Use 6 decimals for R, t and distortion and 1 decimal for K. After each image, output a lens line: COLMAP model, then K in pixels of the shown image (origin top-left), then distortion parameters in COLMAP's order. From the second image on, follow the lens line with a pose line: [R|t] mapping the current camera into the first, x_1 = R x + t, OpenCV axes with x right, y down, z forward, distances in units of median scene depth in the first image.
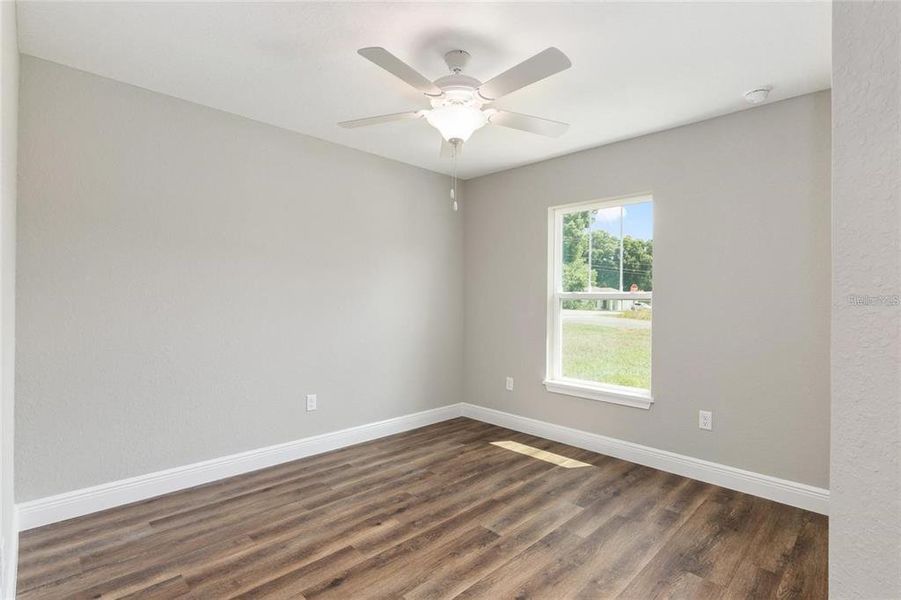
lens RADIAL K [[448.9, 0, 450.5], [0, 448.9, 300.0], [0, 0, 1]] dist [0.000506, 0.000524]
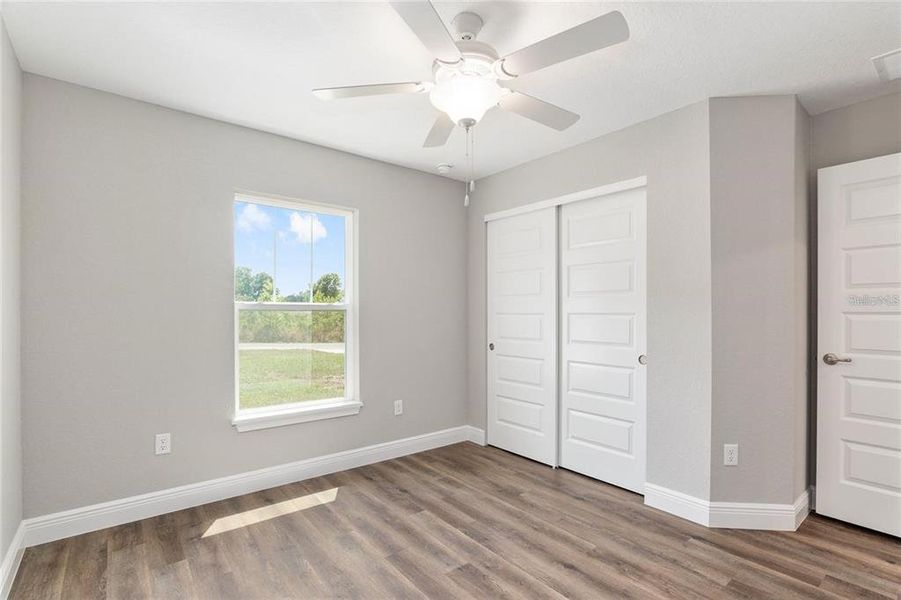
lens RADIAL K [[438.7, 0, 452.3], [0, 438.7, 314.6], [0, 0, 1]] dist [-0.004541, -0.000476]
pose [[0.063467, -0.007756, 0.997954, -0.627982], [-0.003189, 0.999963, 0.007974, 0.000405], [-0.997979, -0.003688, 0.063440, 0.769785]]
